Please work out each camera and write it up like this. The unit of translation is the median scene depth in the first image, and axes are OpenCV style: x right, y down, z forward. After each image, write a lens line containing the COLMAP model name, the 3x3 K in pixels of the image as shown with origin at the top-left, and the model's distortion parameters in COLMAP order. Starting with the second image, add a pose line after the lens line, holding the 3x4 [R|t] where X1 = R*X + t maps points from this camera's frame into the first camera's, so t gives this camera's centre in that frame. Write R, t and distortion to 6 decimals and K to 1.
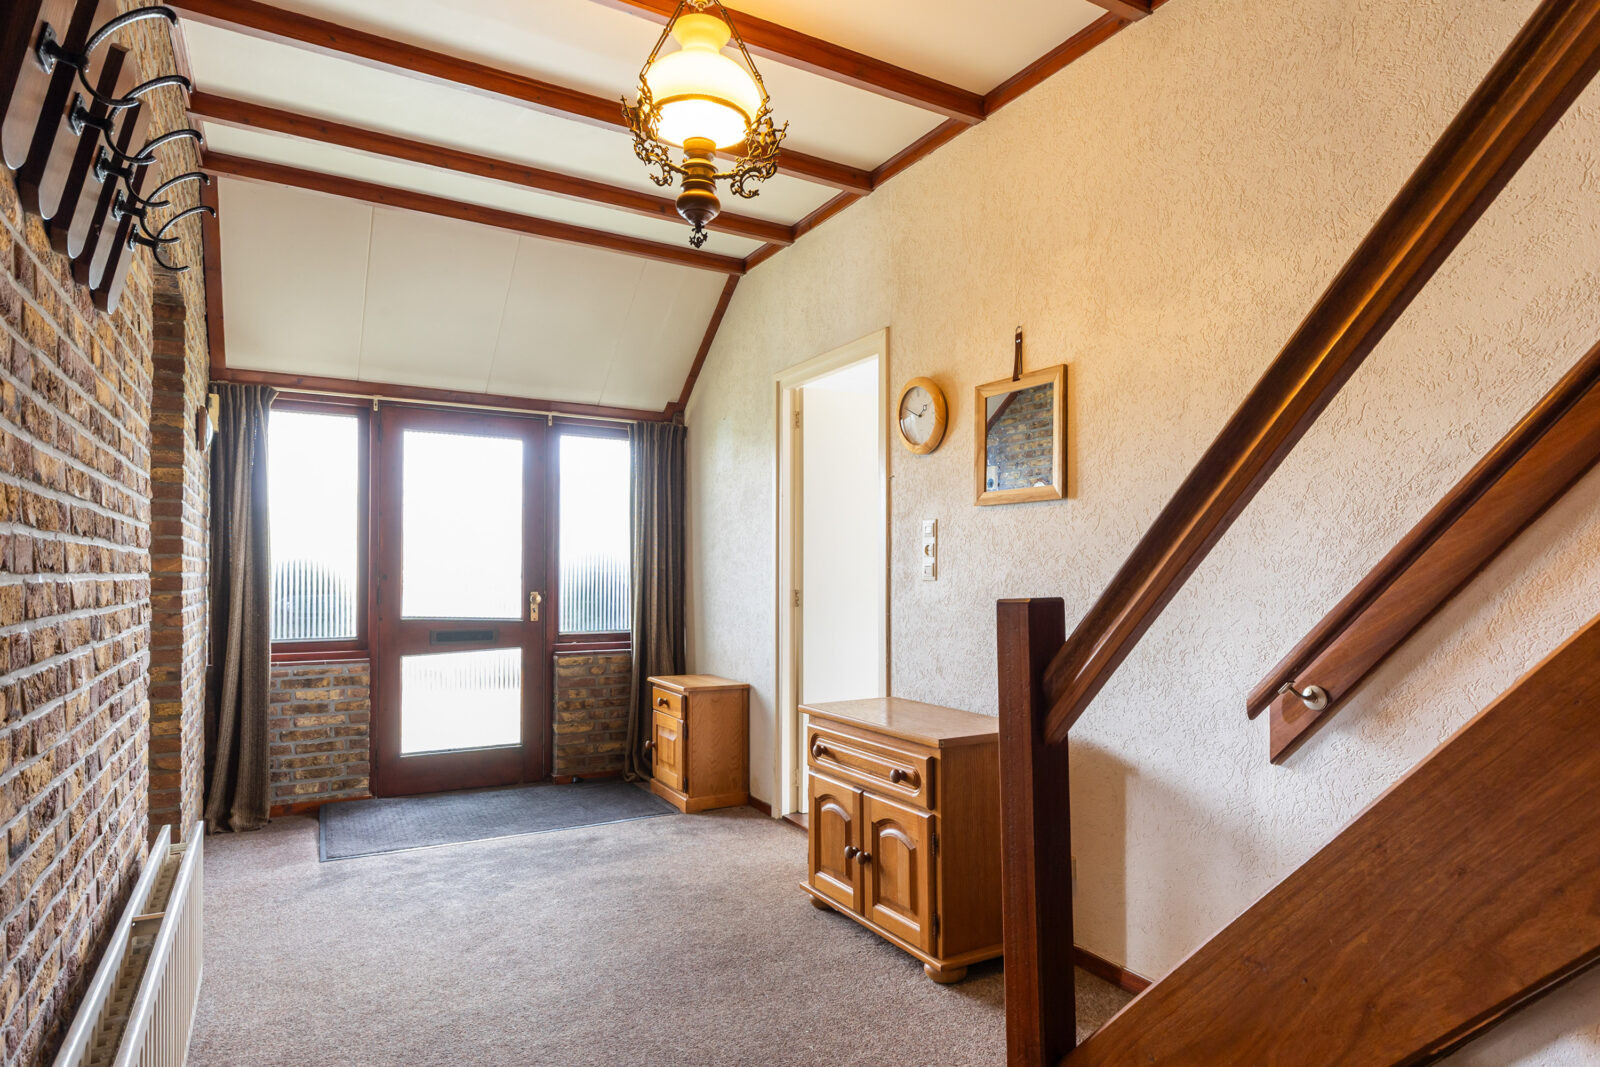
lens RADIAL K [[891.7, 0, 802.0], [0, 891.7, 556.1], [0, 0, 1]] dist [0.001873, 0.000056]
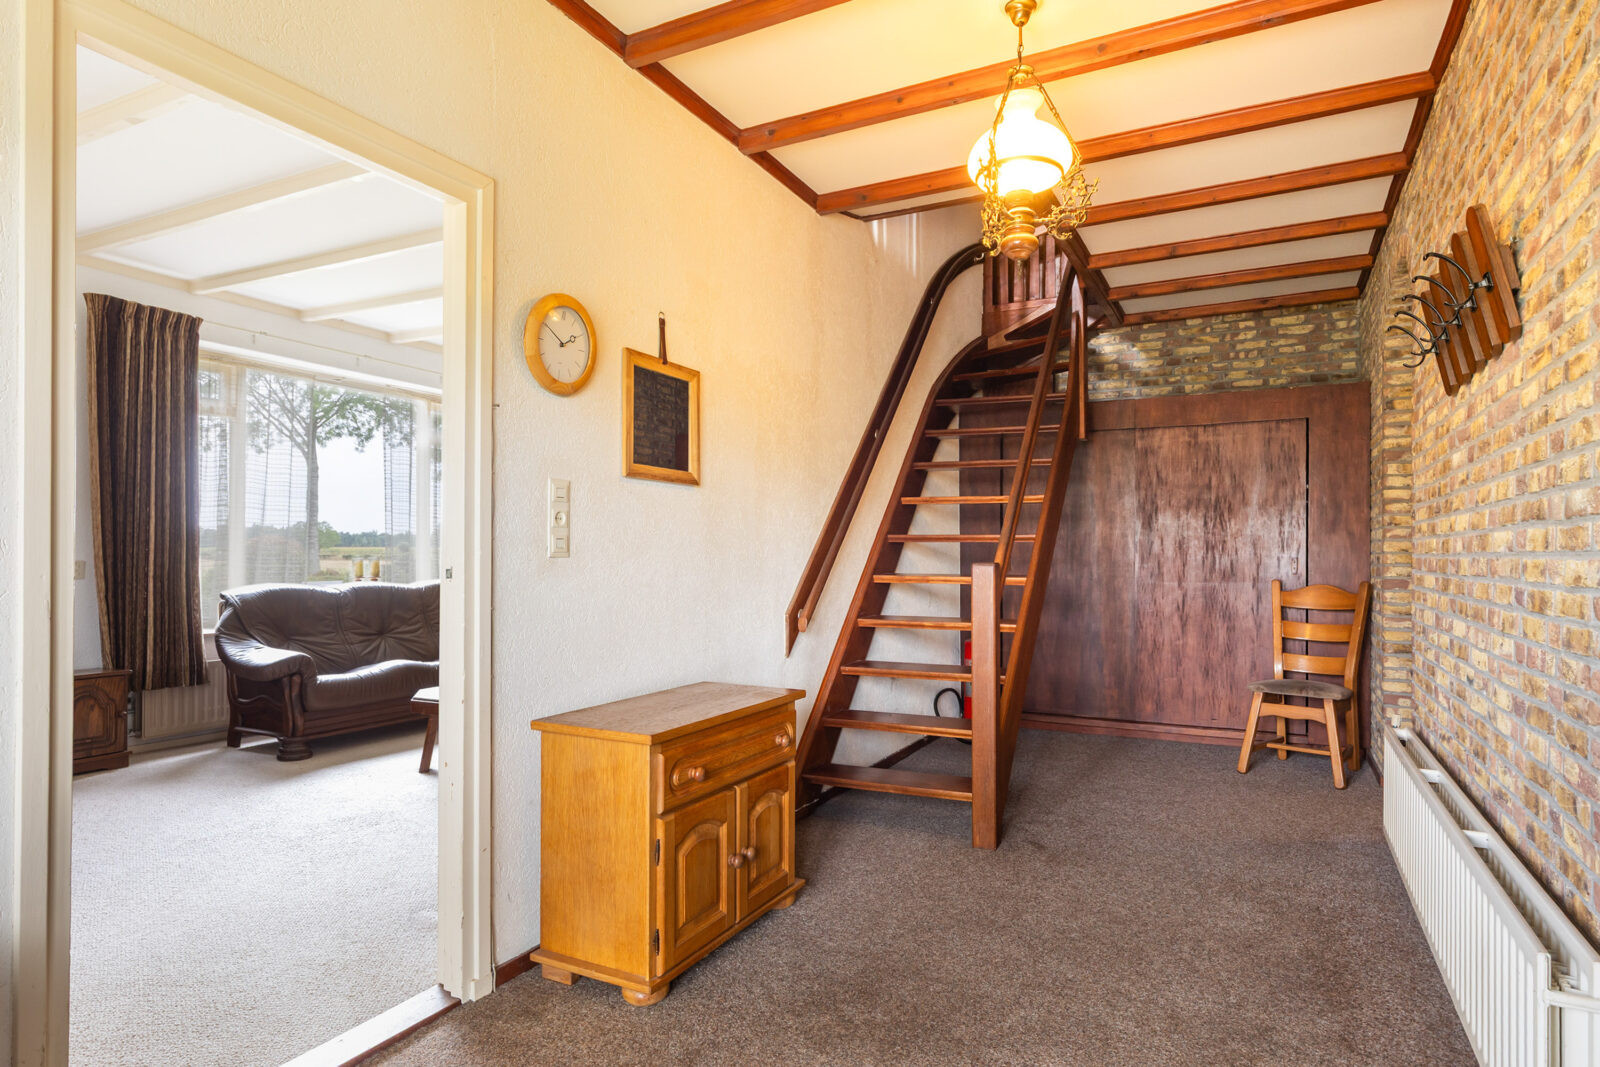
lens RADIAL K [[891.7, 0, 802.0], [0, 891.7, 556.1], [0, 0, 1]] dist [0.001873, 0.000056]
pose [[-0.532724, -0.001239, 0.846288, -0.737283], [-0.012426, 0.999903, -0.006359, 0.032742], [-0.846198, -0.013903, -0.532688, 1.432647]]
